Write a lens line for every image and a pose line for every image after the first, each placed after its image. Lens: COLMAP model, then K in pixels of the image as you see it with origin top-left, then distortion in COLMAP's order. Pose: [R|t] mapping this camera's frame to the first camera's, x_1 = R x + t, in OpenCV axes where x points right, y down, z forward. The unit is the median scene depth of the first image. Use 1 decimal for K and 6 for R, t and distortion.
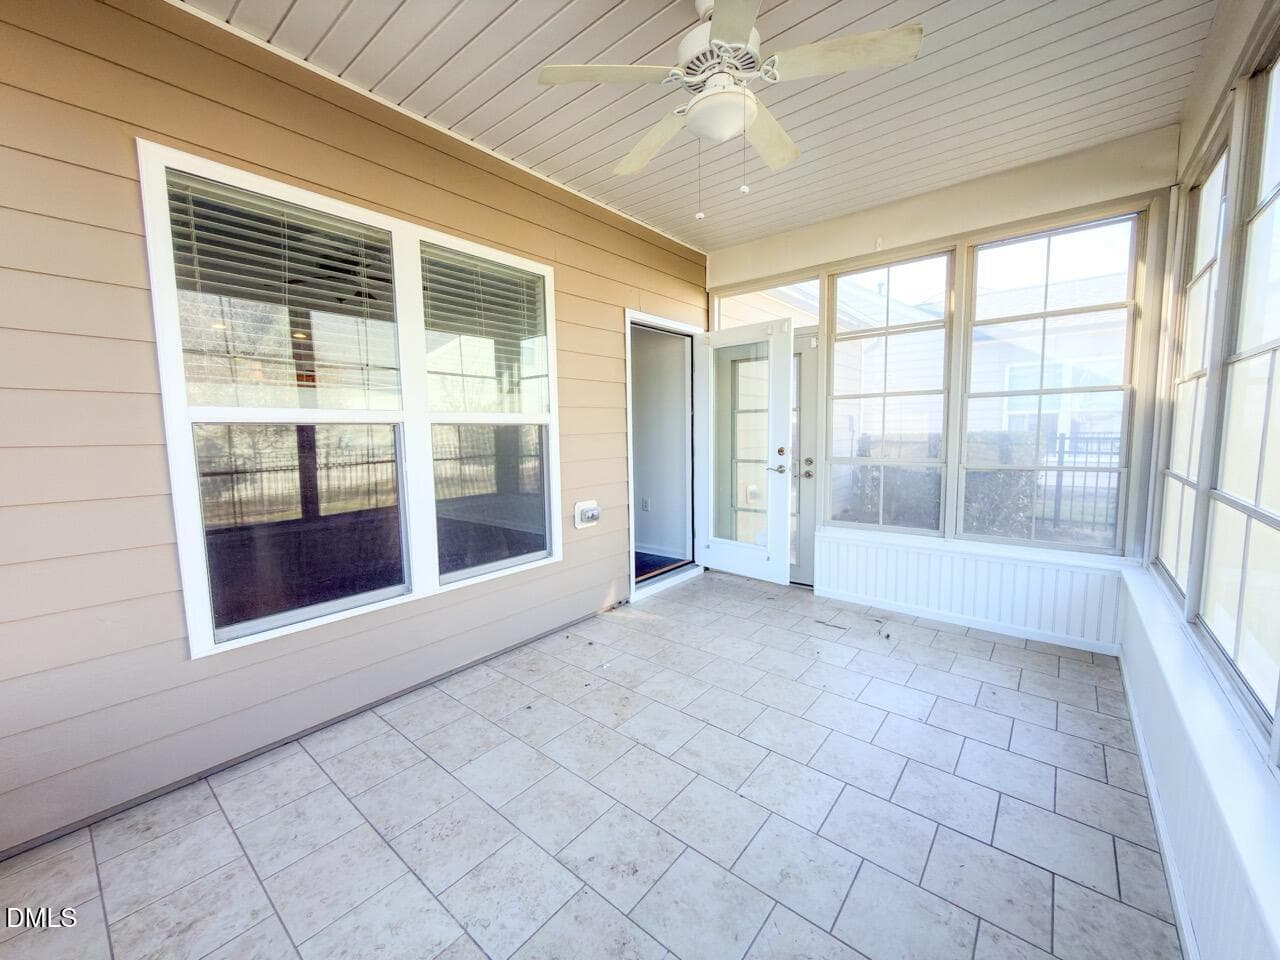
lens RADIAL K [[512.5, 0, 640.0], [0, 512.5, 480.0], [0, 0, 1]] dist [0.001613, 0.000000]
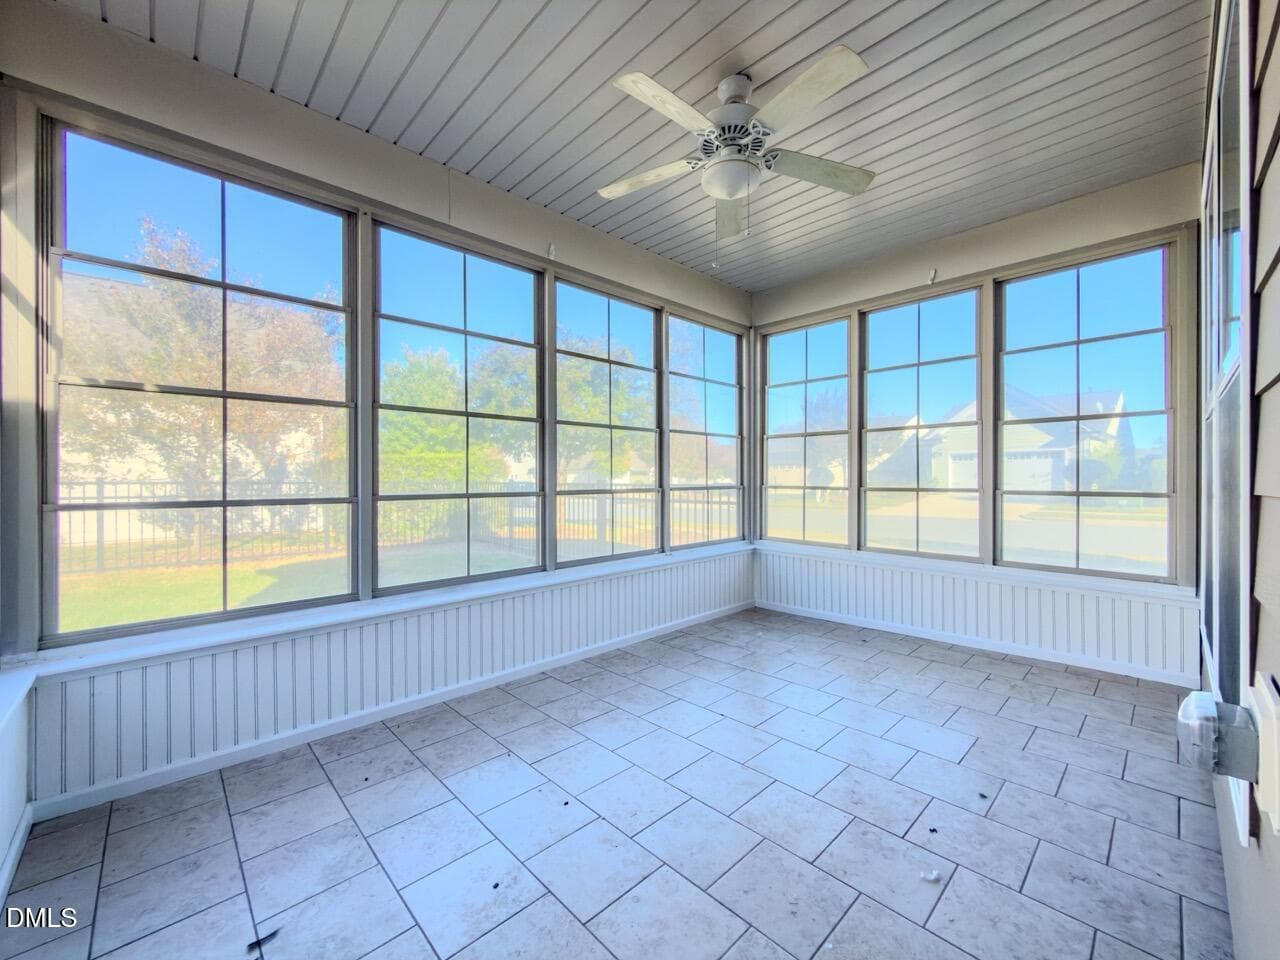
lens RADIAL K [[512.5, 0, 640.0], [0, 512.5, 480.0], [0, 0, 1]] dist [0.001613, 0.000000]
pose [[-0.993003, 0.019603, 0.116448, 0.189228], [0.031282, 0.994562, 0.099337, -0.107309], [-0.113868, 0.102285, -0.988217, 1.773934]]
